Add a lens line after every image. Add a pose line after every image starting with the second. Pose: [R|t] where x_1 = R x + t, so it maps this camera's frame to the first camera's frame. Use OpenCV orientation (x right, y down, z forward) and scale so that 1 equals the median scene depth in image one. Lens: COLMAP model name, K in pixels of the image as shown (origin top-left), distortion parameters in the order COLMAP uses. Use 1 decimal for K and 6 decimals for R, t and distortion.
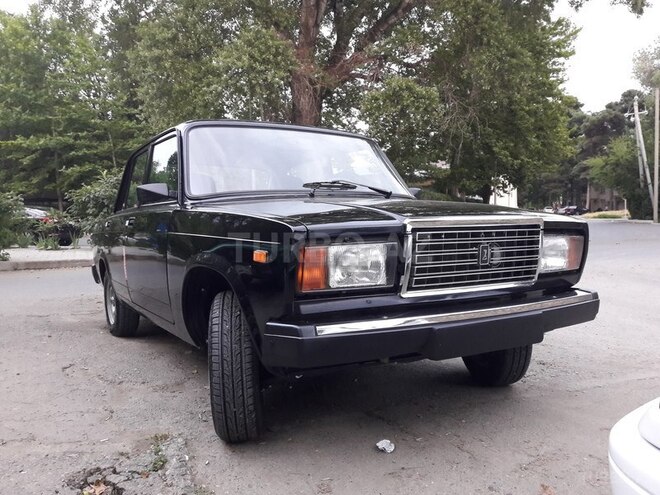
lens RADIAL K [[535.1, 0, 306.5], [0, 535.1, 236.4], [0, 0, 1]] dist [0.043476, -0.095498]
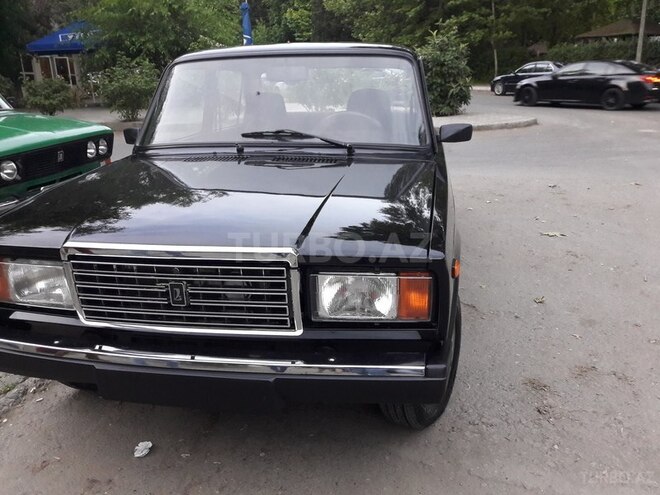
lens RADIAL K [[535.1, 0, 325.6], [0, 535.1, 248.8], [0, 0, 1]] dist [0.043476, -0.095498]
pose [[0.767958, 0.191890, -0.611080, 0.103333], [-0.001283, 0.954526, 0.298126, -0.028001], [0.640499, -0.228164, 0.733282, 0.063656]]
